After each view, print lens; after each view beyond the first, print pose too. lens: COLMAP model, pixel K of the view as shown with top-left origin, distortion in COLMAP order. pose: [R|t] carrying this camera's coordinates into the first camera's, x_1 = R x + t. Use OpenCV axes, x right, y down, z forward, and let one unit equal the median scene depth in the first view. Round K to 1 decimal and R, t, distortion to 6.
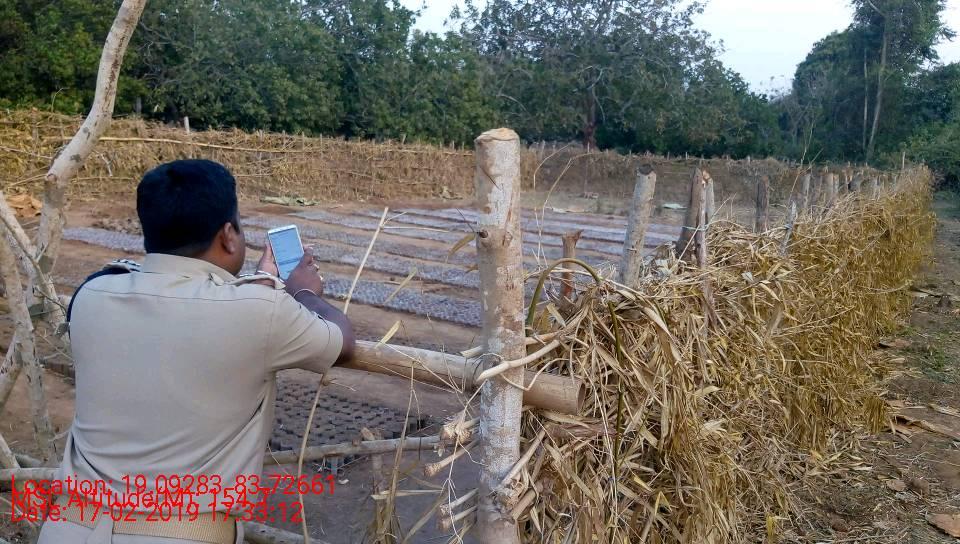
lens RADIAL K [[741.4, 0, 480.0], [0, 741.4, 272.0], [0, 0, 1]] dist [0.002994, -0.000716]
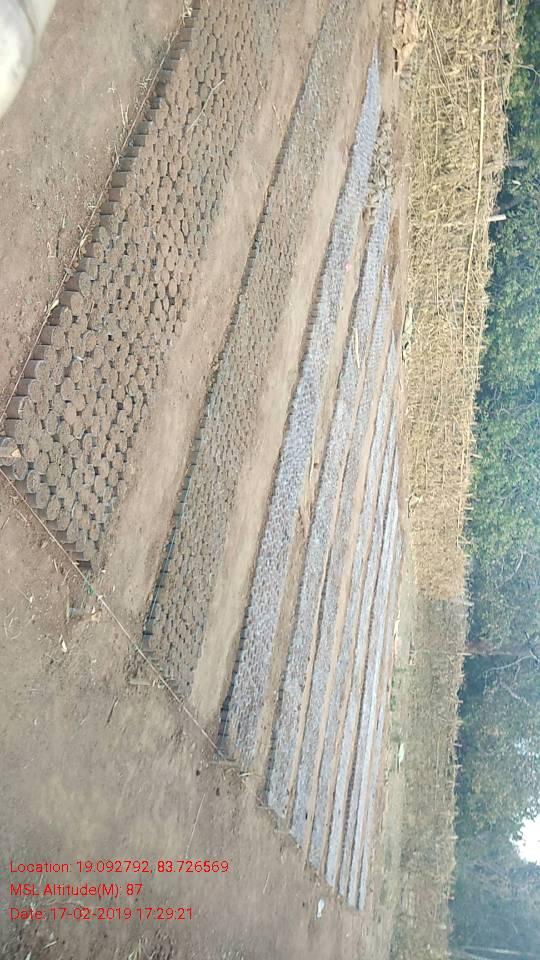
lens RADIAL K [[720.9, 0, 270.0], [0, 720.9, 480.0], [0, 0, 1]] dist [0.058968, -0.092884]
pose [[-0.008759, 0.999126, -0.040880, -0.035909], [-0.996290, -0.005219, 0.085903, -0.004395], [0.085615, 0.041481, 0.995464, 0.100299]]
